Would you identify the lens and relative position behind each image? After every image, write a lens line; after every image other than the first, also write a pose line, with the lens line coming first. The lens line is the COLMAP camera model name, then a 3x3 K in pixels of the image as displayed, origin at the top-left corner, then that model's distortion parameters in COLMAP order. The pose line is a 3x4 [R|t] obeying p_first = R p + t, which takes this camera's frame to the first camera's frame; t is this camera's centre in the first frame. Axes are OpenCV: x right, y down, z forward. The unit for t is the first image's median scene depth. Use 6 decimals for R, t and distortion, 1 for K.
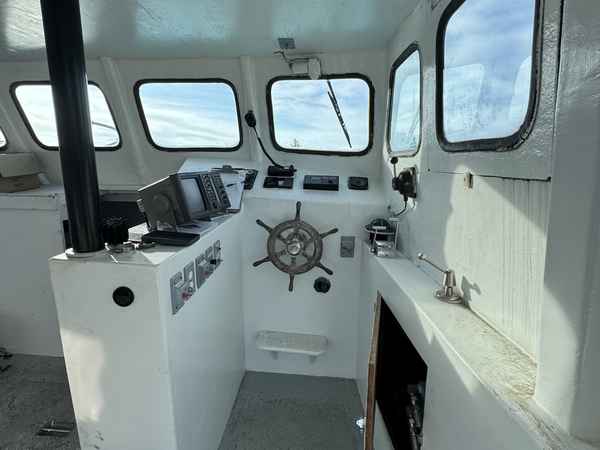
lens RADIAL K [[320.2, 0, 301.4], [0, 320.2, 222.1], [0, 0, 1]] dist [-0.001576, -0.000493]
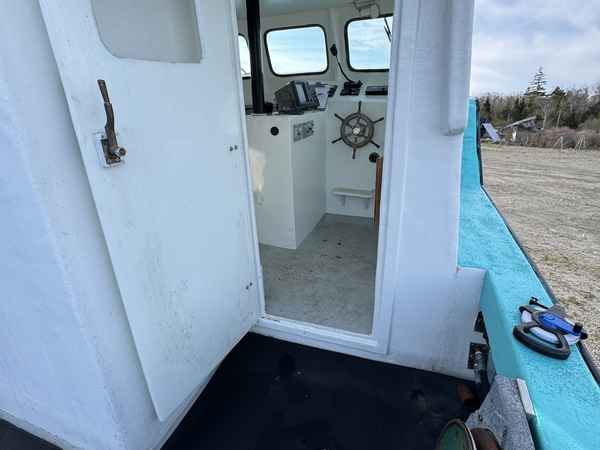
lens RADIAL K [[320.2, 0, 298.6], [0, 320.2, 227.6], [0, 0, 1]] dist [-0.001576, -0.000493]
pose [[0.961602, 0.065921, -0.266414, 0.159752], [-0.020823, 0.985451, 0.168678, 0.294304], [0.273657, -0.156654, 0.948984, -0.720899]]
